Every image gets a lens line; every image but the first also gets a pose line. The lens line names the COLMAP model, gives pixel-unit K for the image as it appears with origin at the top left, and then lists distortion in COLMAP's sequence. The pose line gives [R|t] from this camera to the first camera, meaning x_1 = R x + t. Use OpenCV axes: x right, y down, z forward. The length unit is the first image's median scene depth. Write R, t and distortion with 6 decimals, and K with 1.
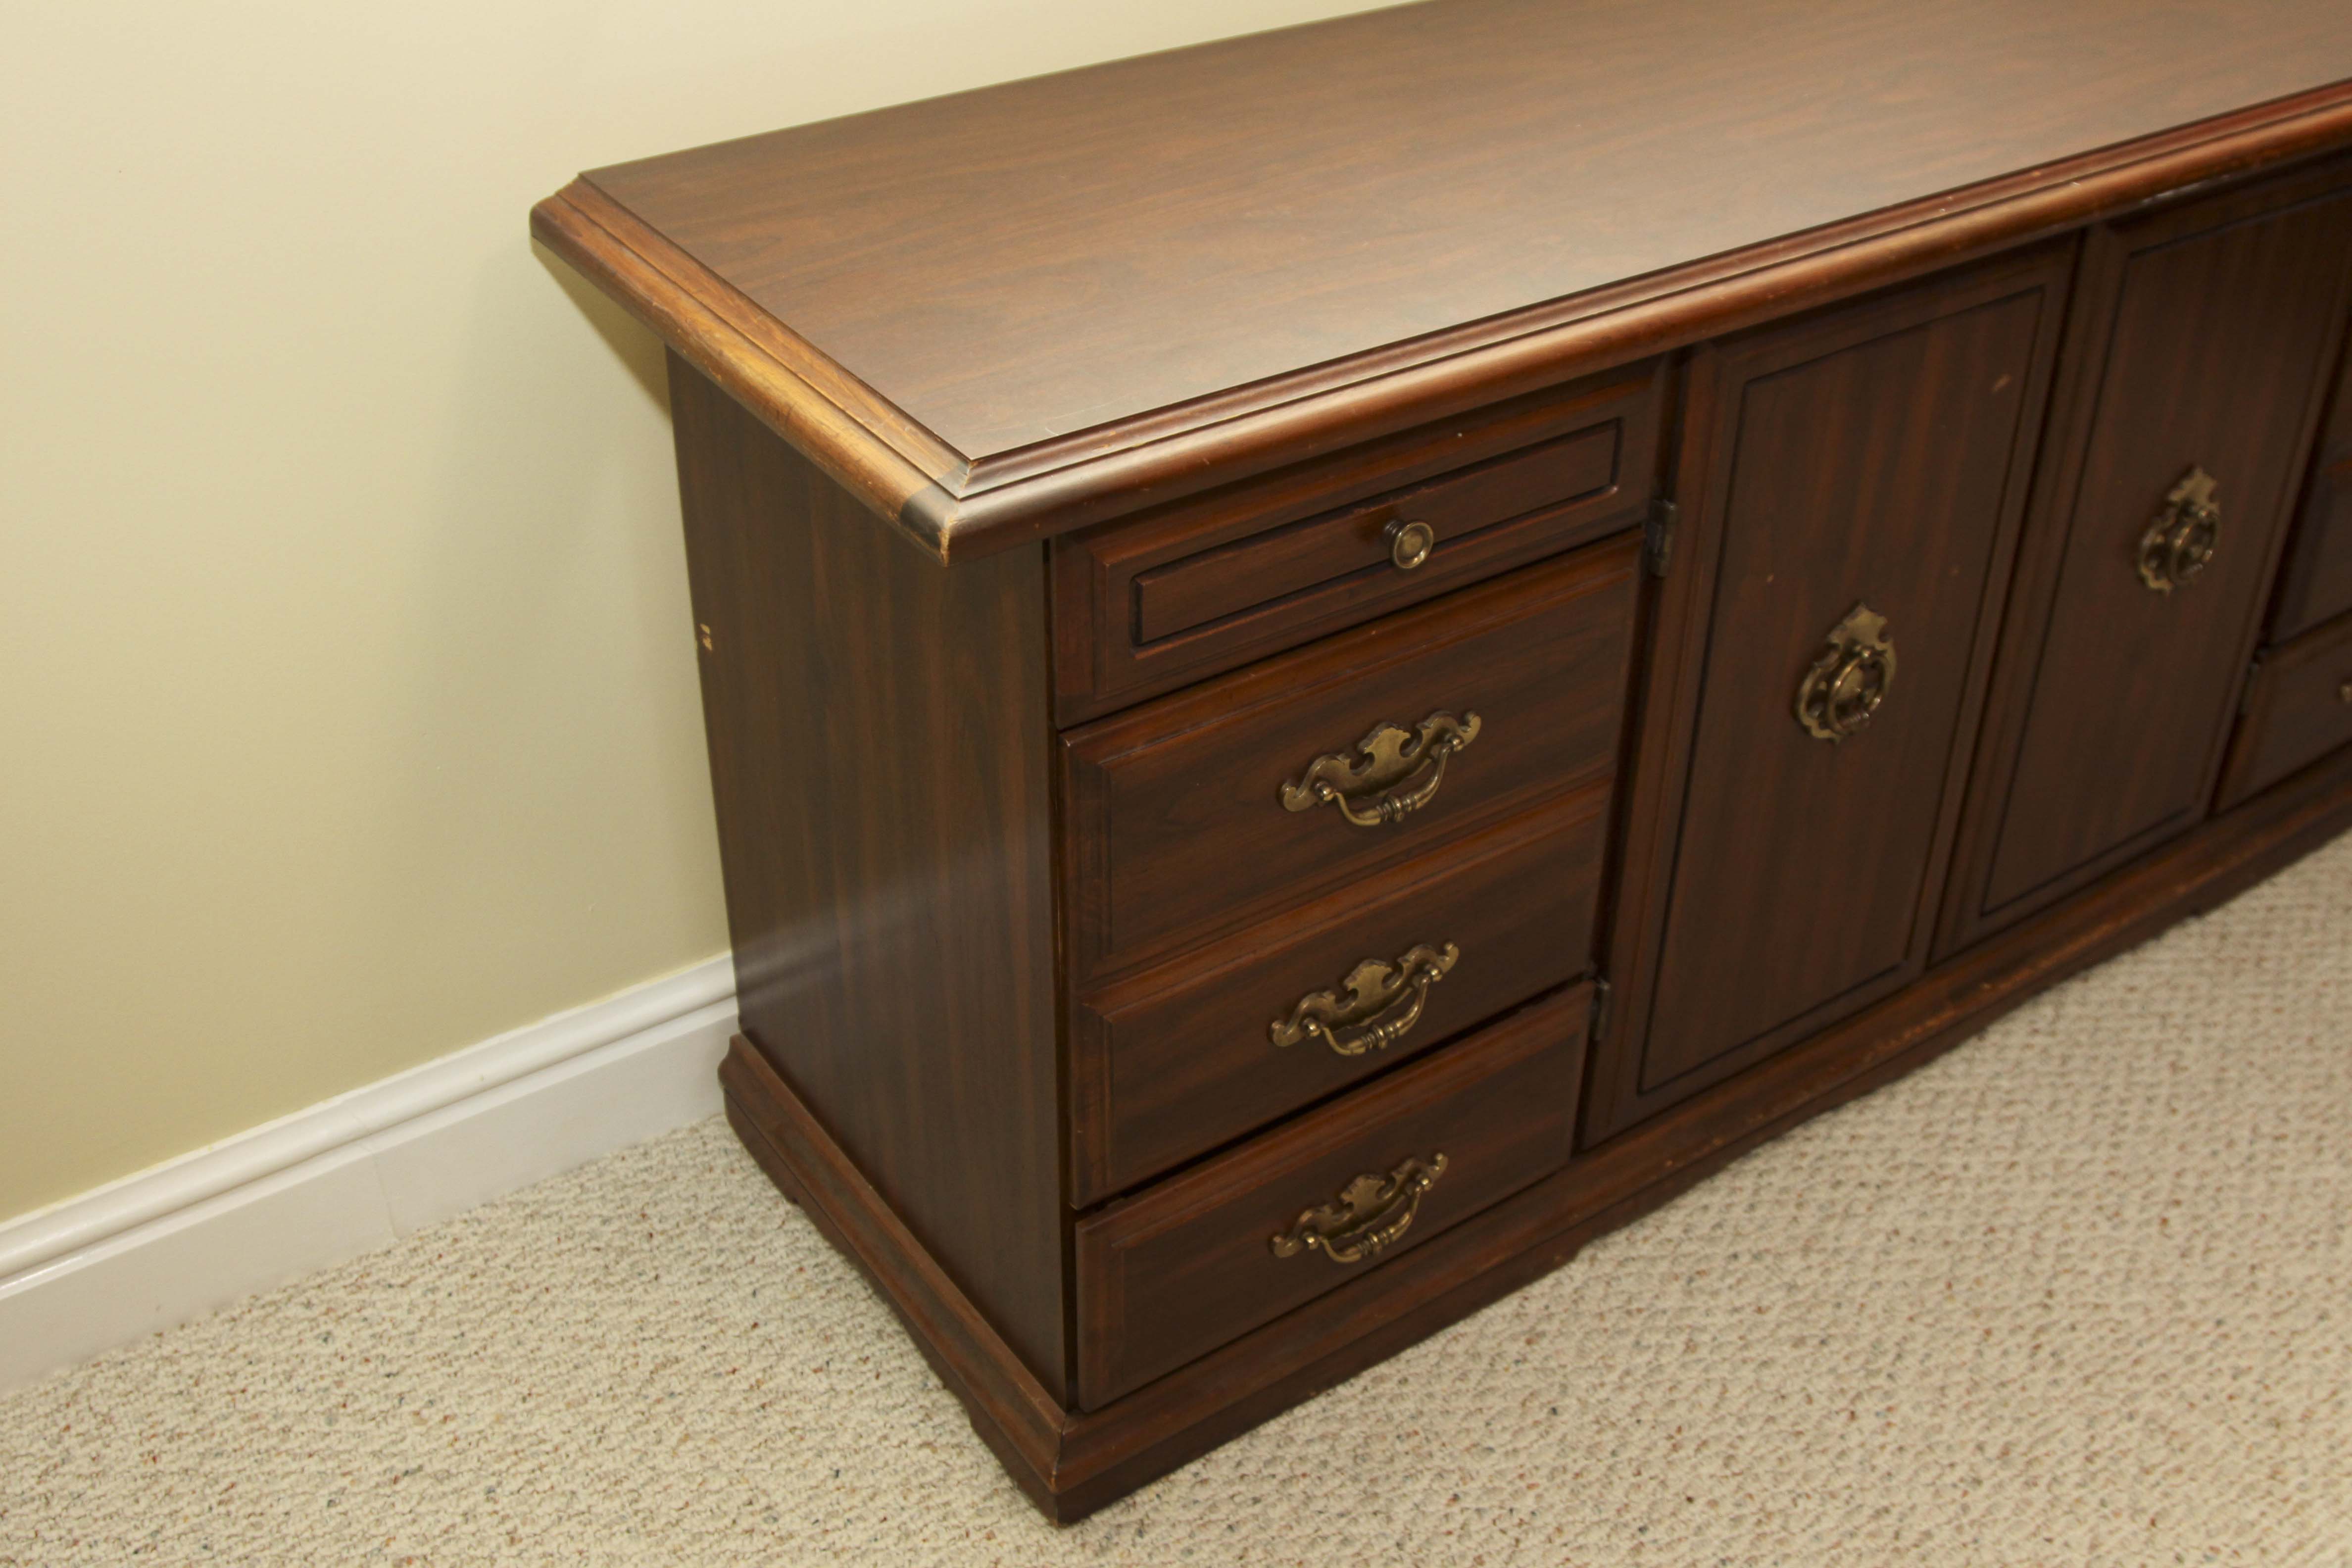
lens RADIAL K [[2529.3, 0, 1190.9], [0, 2529.3, 773.9], [0, 0, 1]] dist [-0.119745, 0.000000]
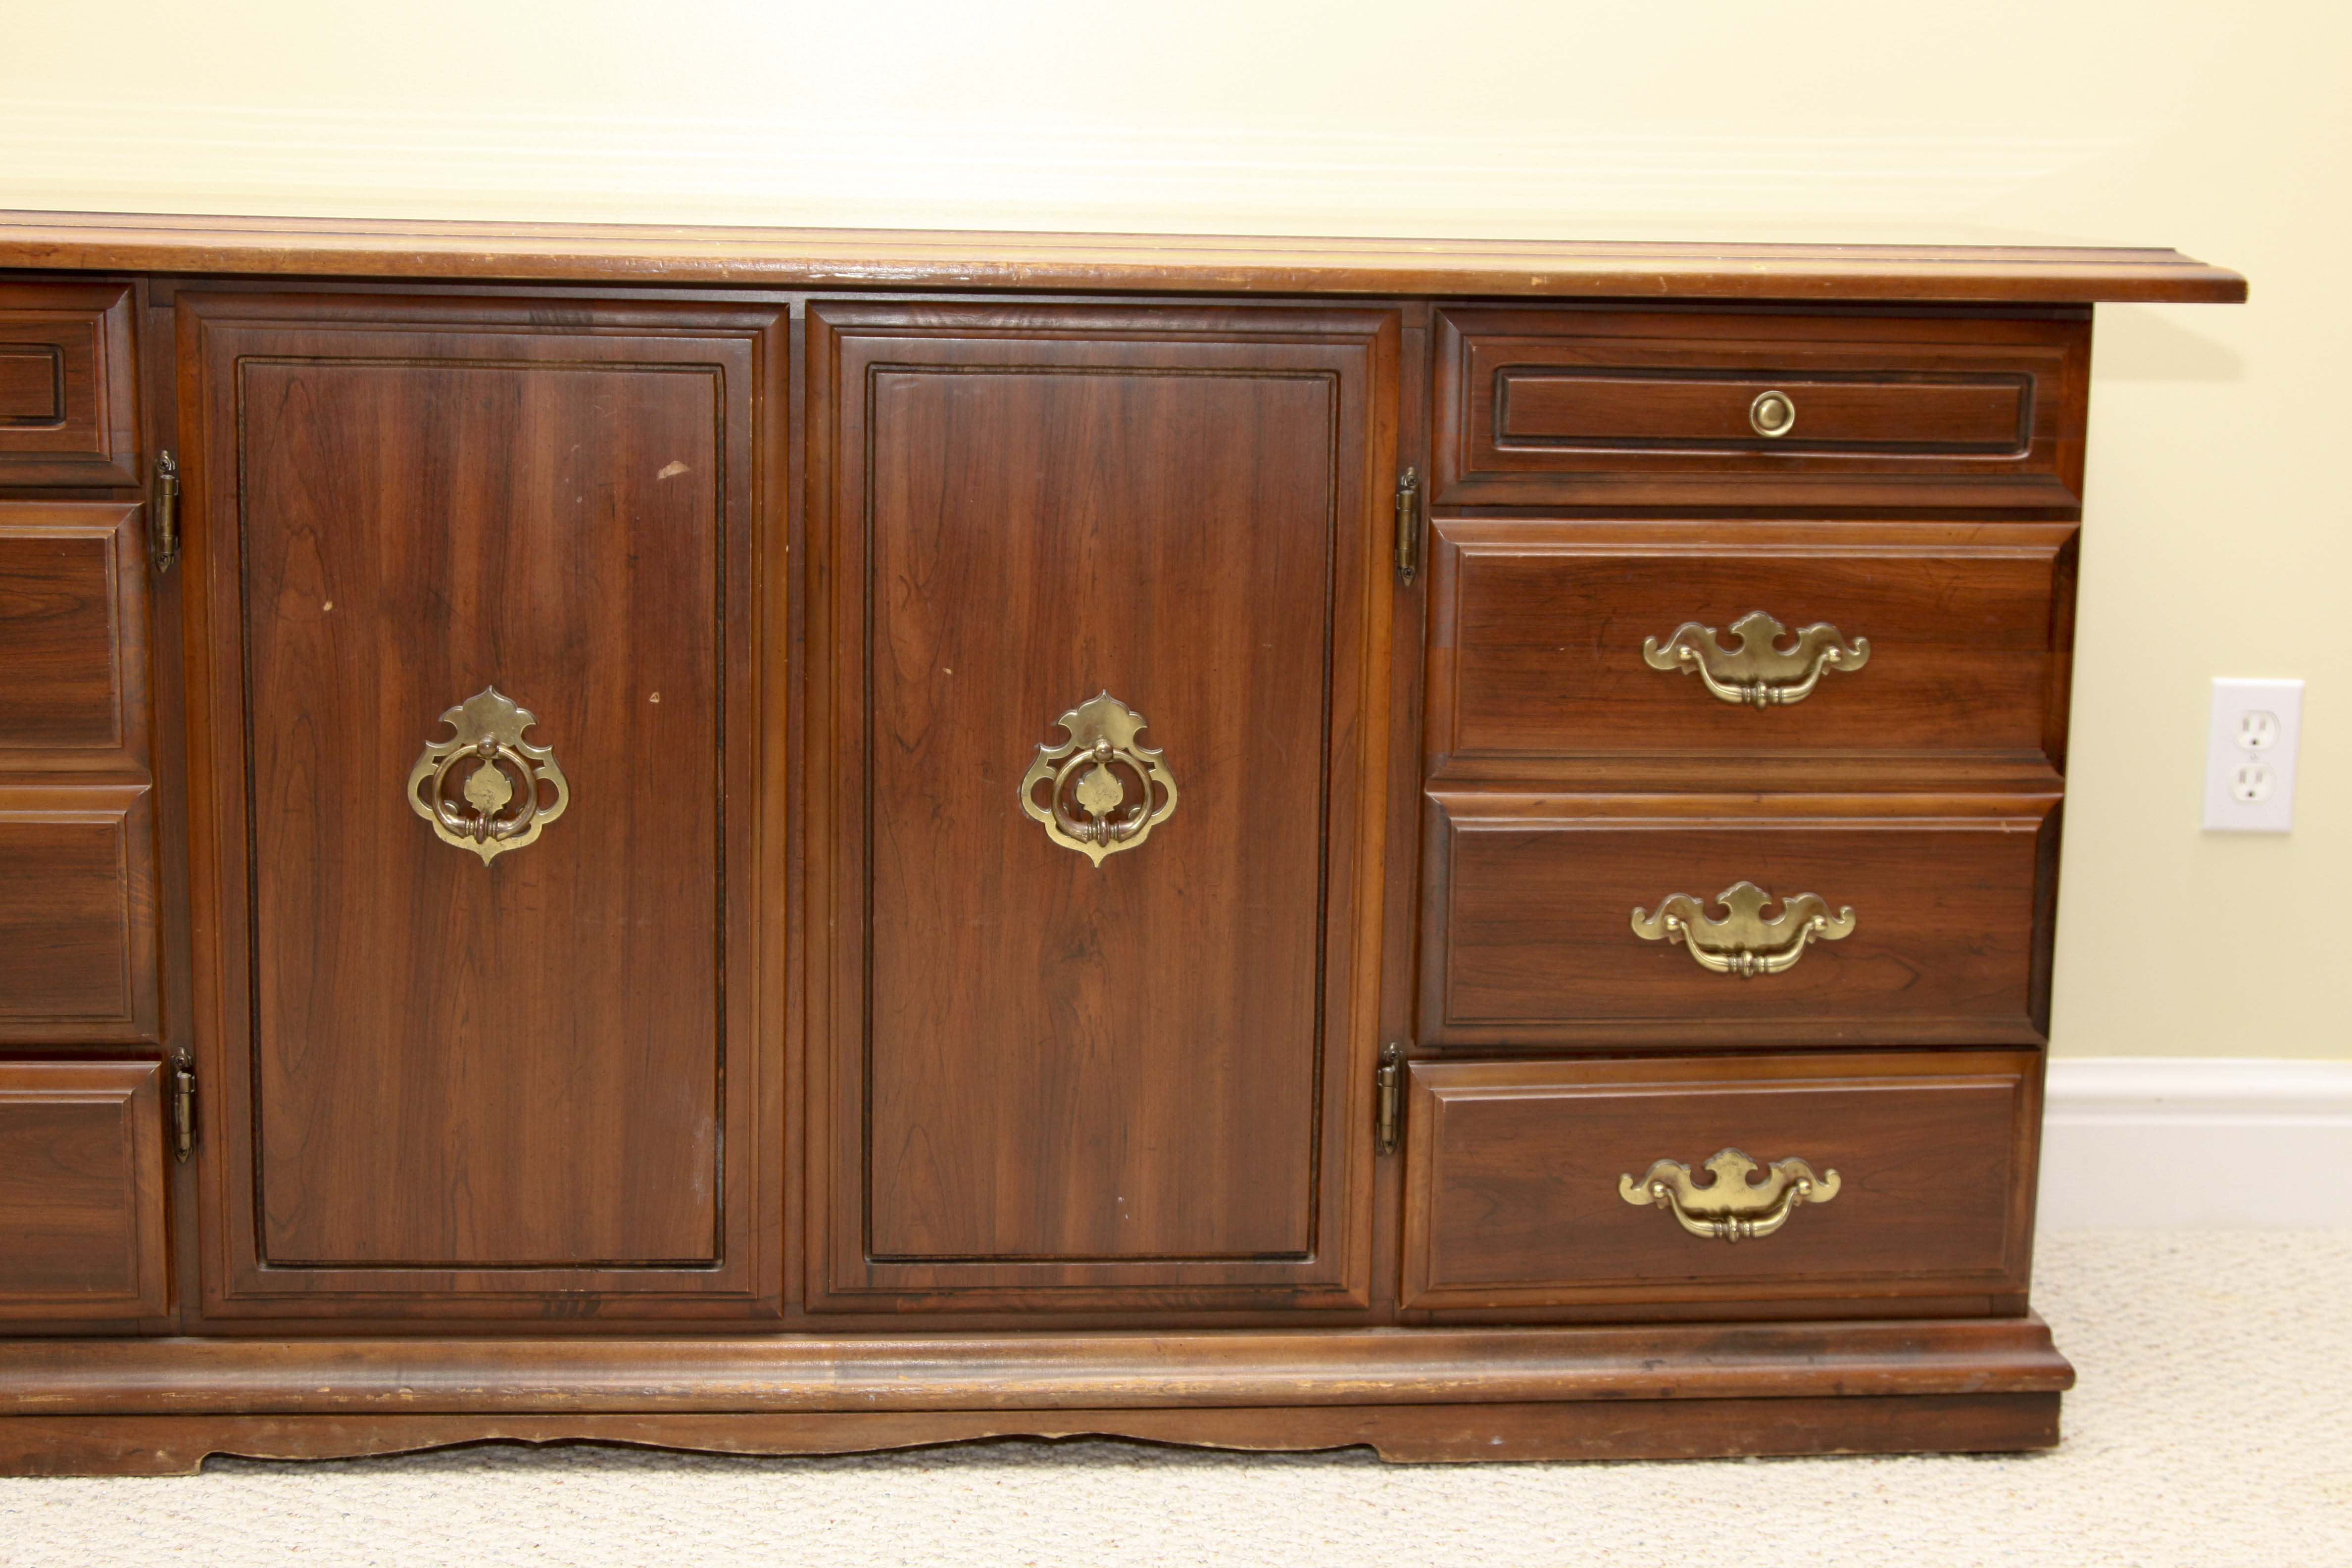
lens RADIAL K [[3692.9, 0, 1210.4], [0, 3692.9, 788.5], [0, 0, 1]] dist [-0.001596, 0.000000]
pose [[0.866257, 0.098286, -0.489835, 1.106322], [-0.288652, 0.898712, -0.330146, 0.318204], [0.407772, 0.427383, 0.806886, 0.039586]]
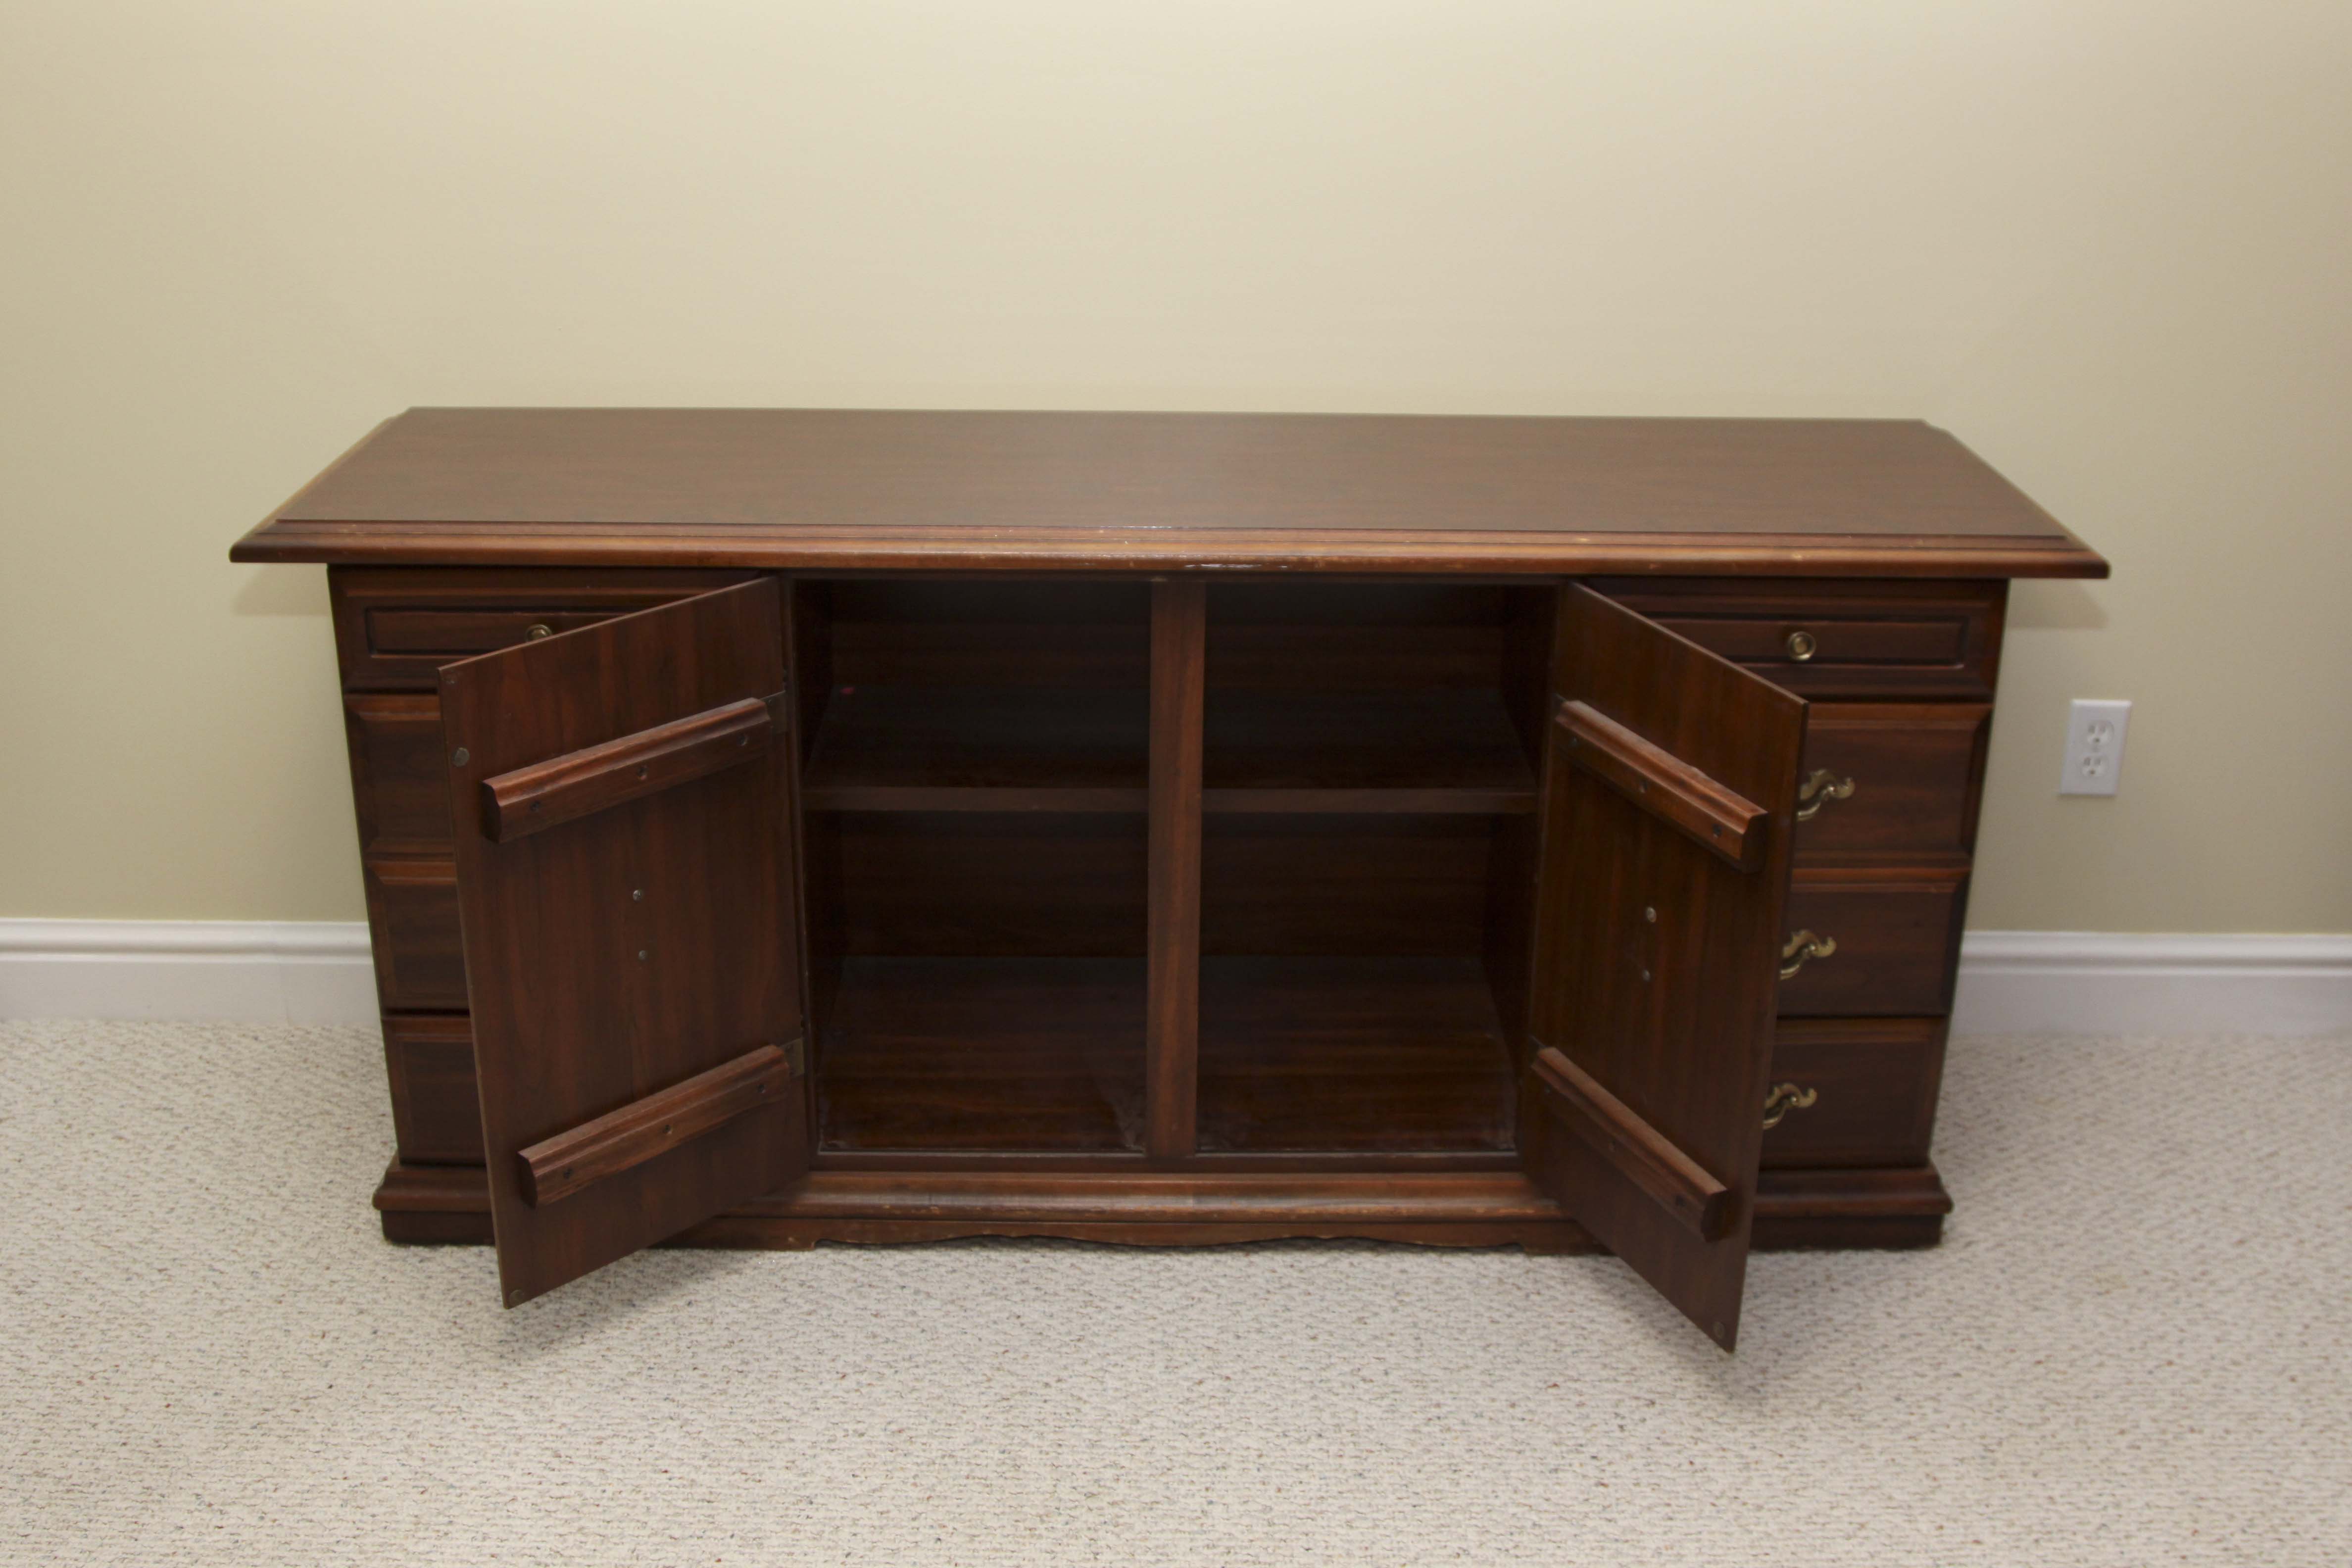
lens RADIAL K [[2529.3, 0, 1216.9], [0, 2529.3, 805.6], [0, 0, 1]] dist [-0.119745, 0.000000]
pose [[0.834233, 0.209807, -0.509937, 1.080437], [-0.314112, 0.940886, -0.126758, 0.069943], [0.453198, 0.265923, 0.850821, -0.177228]]
